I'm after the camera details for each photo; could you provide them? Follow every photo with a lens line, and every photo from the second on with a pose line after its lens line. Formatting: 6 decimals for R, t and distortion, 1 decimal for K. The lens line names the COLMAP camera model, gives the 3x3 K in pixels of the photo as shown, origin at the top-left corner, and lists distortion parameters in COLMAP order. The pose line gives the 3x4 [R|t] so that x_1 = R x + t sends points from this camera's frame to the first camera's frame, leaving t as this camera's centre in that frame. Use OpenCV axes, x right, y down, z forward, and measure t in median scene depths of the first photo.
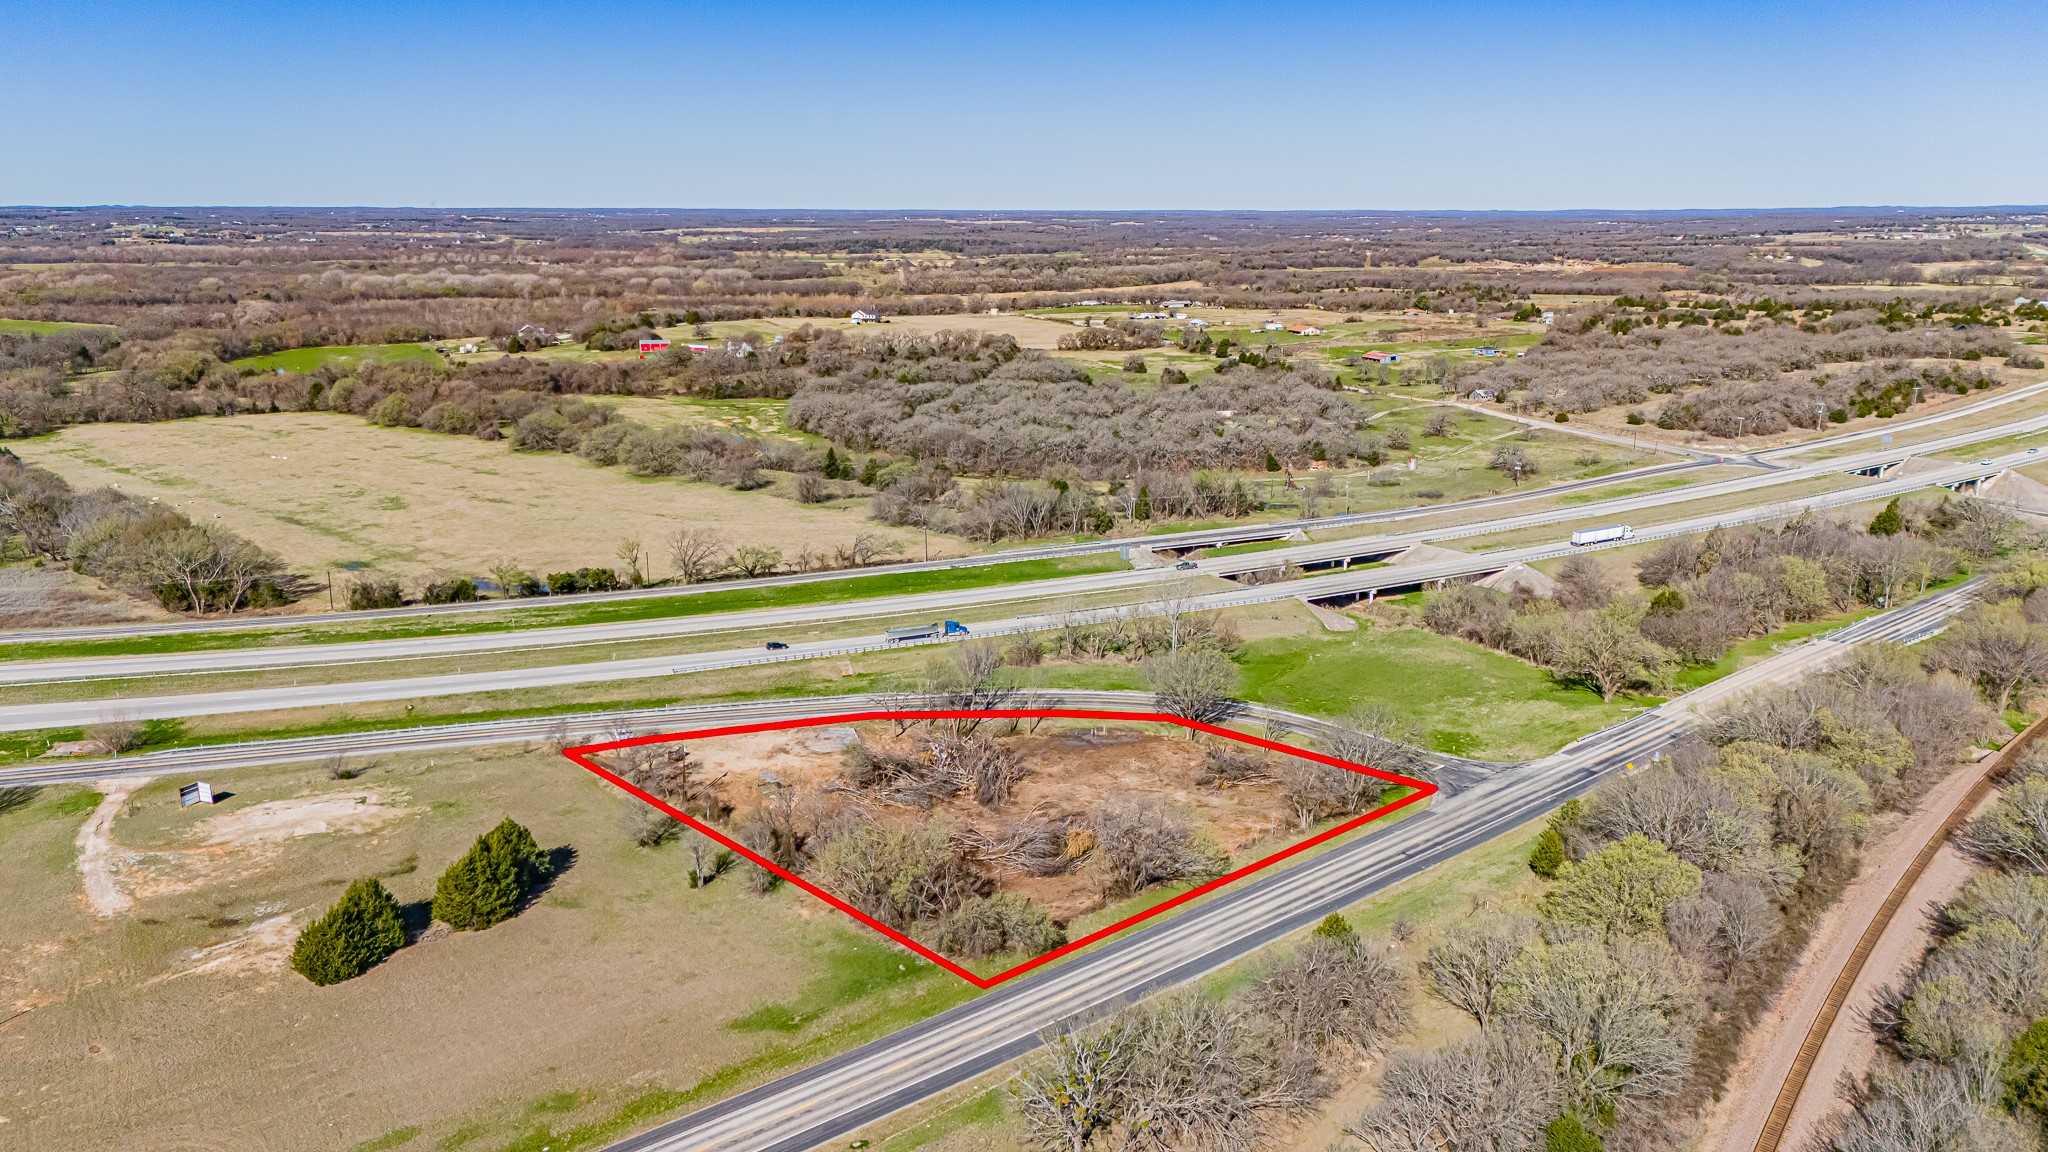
lens RADIAL K [[1487.2, 0, 1026.3], [0, 1487.2, 579.8], [0, 0, 1]] dist [0.108875, -0.128657]
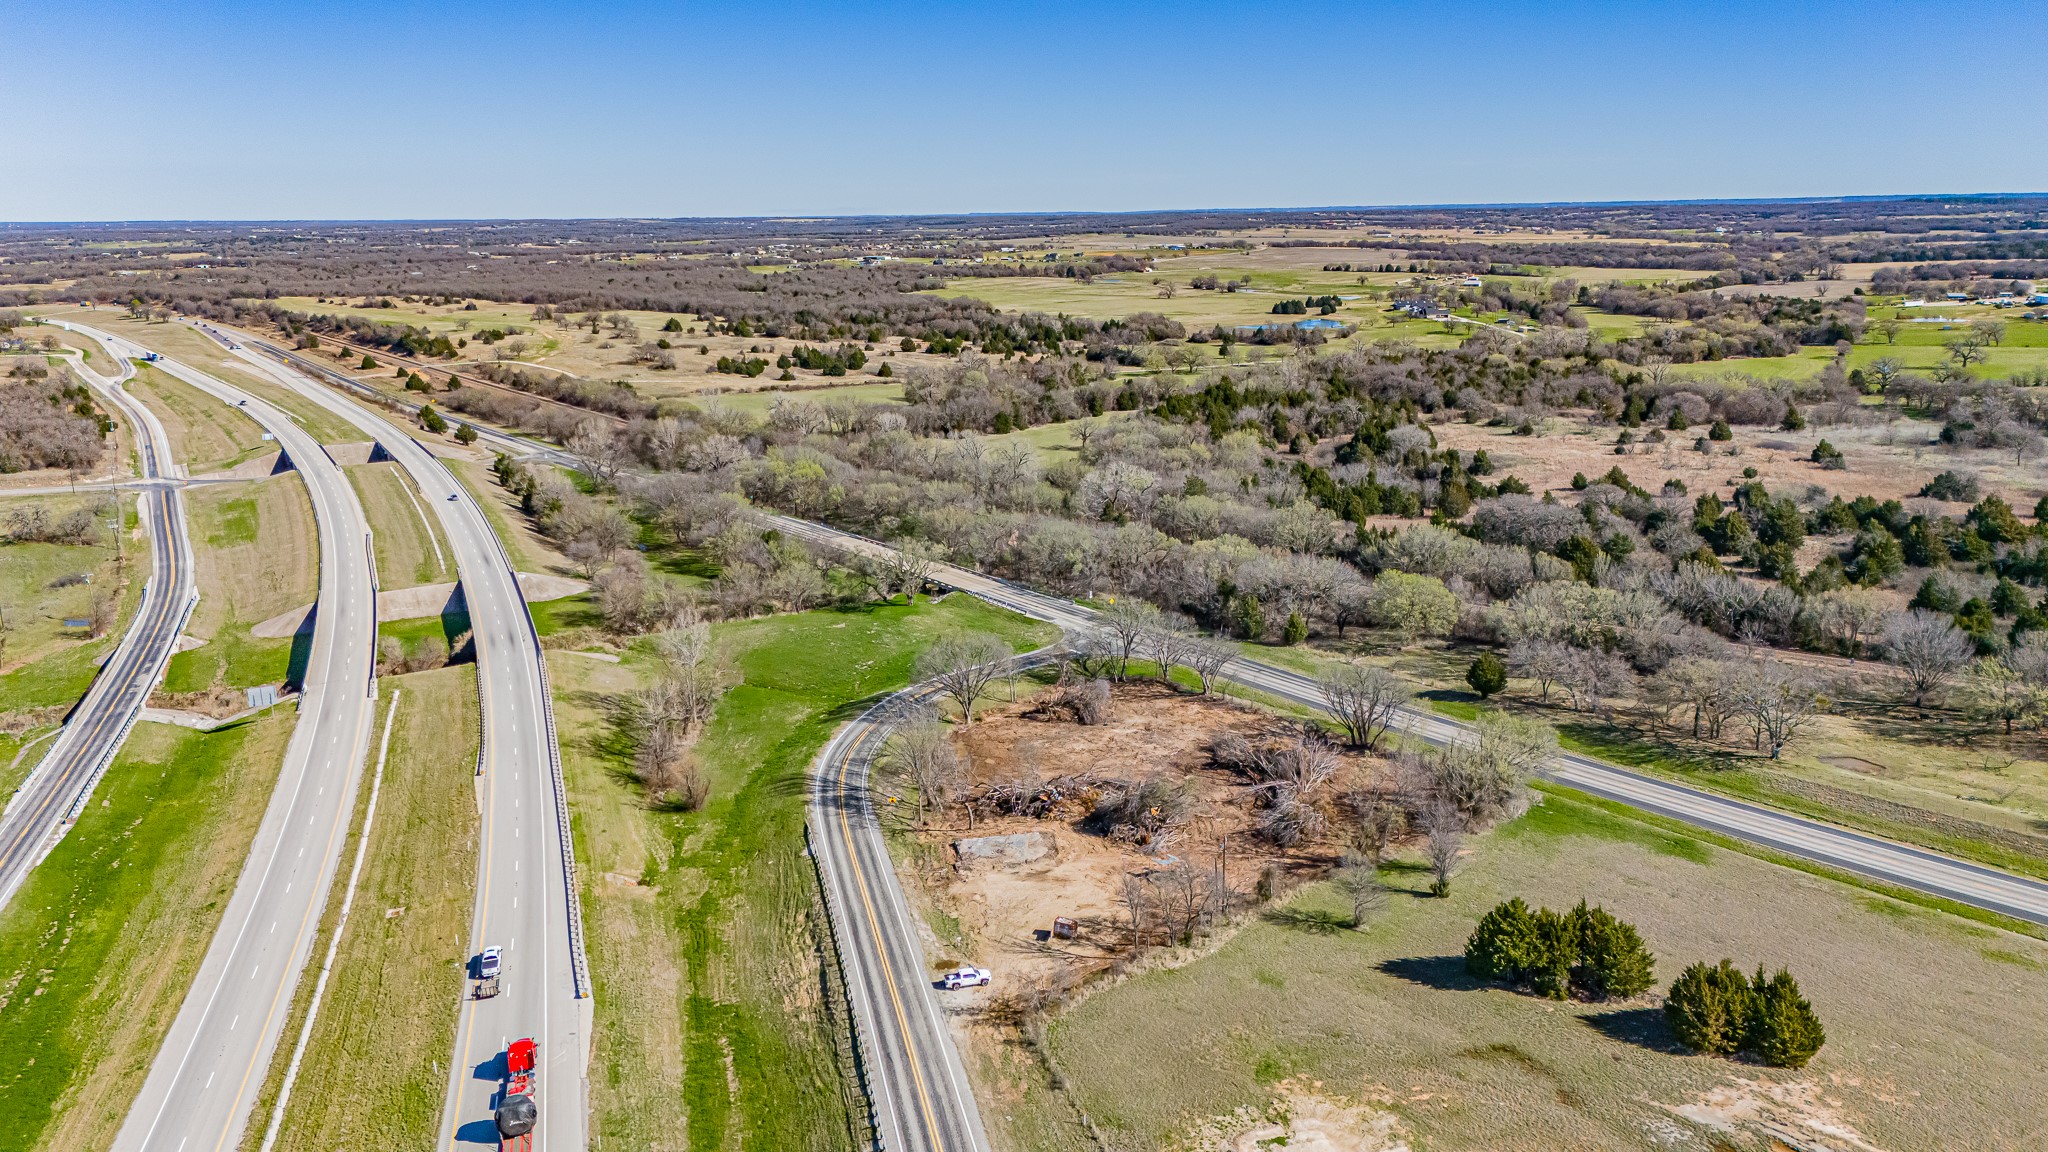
lens RADIAL K [[1487.2, 0, 1026.3], [0, 1487.2, 579.8], [0, 0, 1]] dist [0.108875, -0.128657]
pose [[0.062043, -0.238380, 0.969188, -0.415611], [0.252188, 0.943293, 0.215867, -0.094350], [-0.965687, 0.231024, 0.118642, 0.413646]]
